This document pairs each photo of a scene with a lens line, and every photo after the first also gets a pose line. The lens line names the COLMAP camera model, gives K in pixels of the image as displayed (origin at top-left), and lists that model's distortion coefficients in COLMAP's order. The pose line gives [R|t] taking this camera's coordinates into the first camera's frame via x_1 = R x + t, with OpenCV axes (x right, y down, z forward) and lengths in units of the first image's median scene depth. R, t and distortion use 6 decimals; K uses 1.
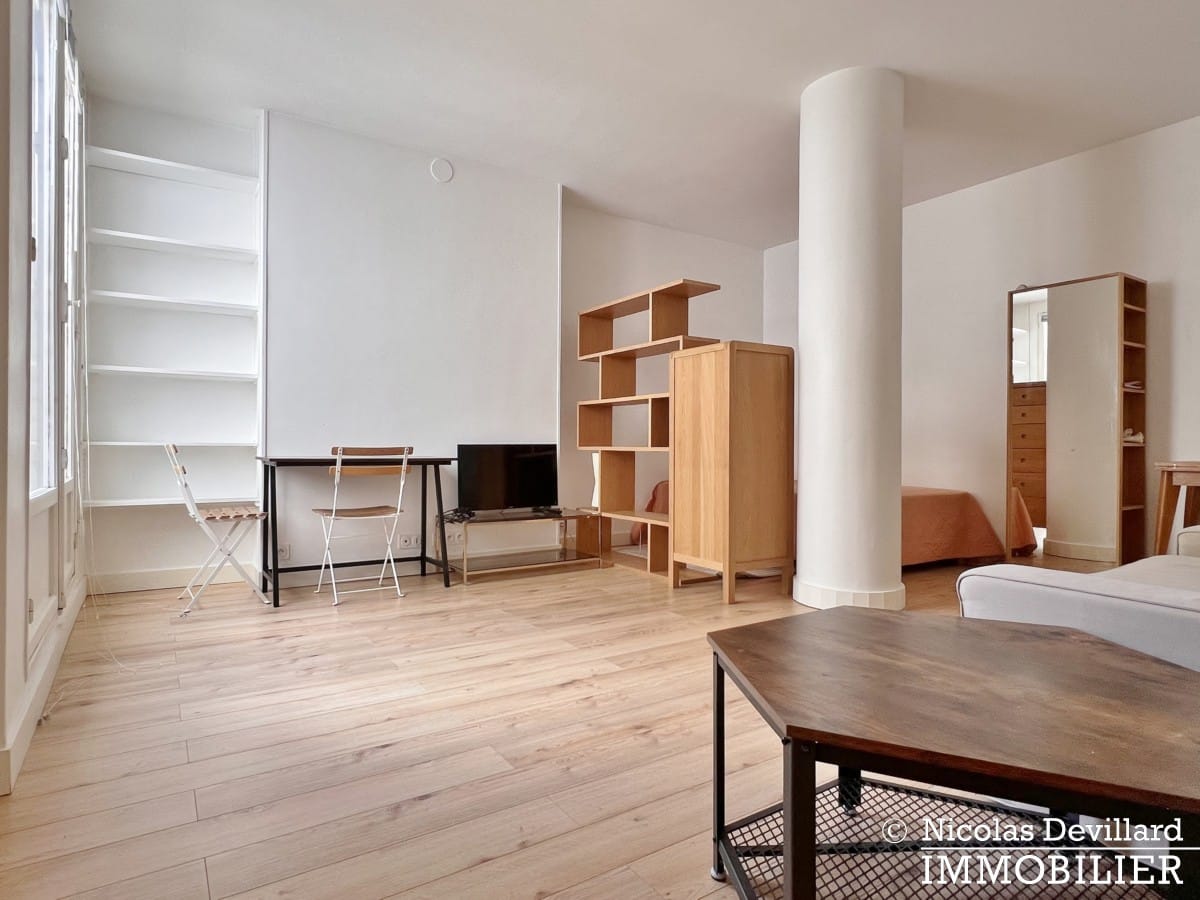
lens RADIAL K [[676.9, 0, 580.3], [0, 676.9, 448.4], [0, 0, 1]] dist [0.022488, 0.000183]
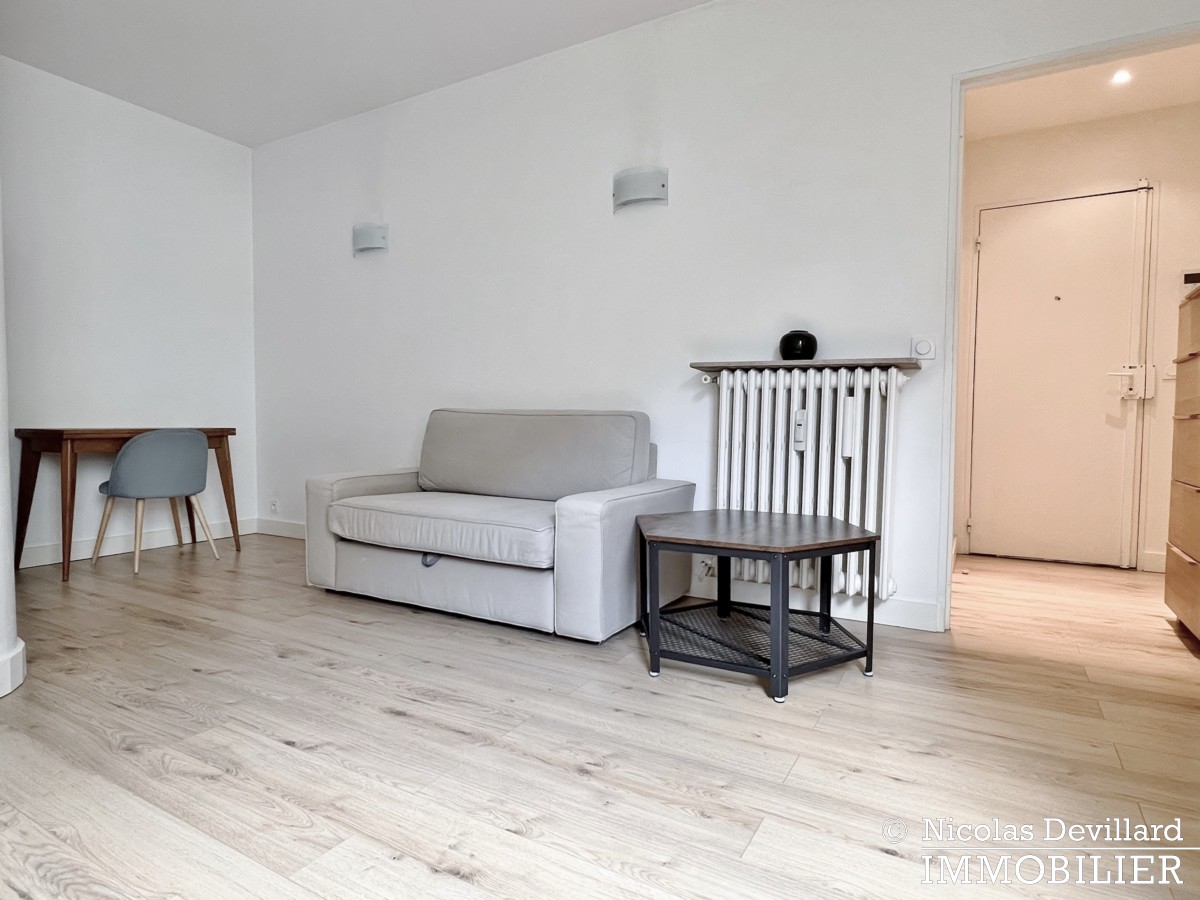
lens RADIAL K [[676.9, 0, 580.3], [0, 676.9, 448.4], [0, 0, 1]] dist [0.022488, 0.000183]
pose [[-0.452673, -0.043579, 0.890611, -1.126273], [-0.013411, 0.999025, 0.042068, -0.031006], [-0.891576, 0.007099, -0.452816, 2.451365]]
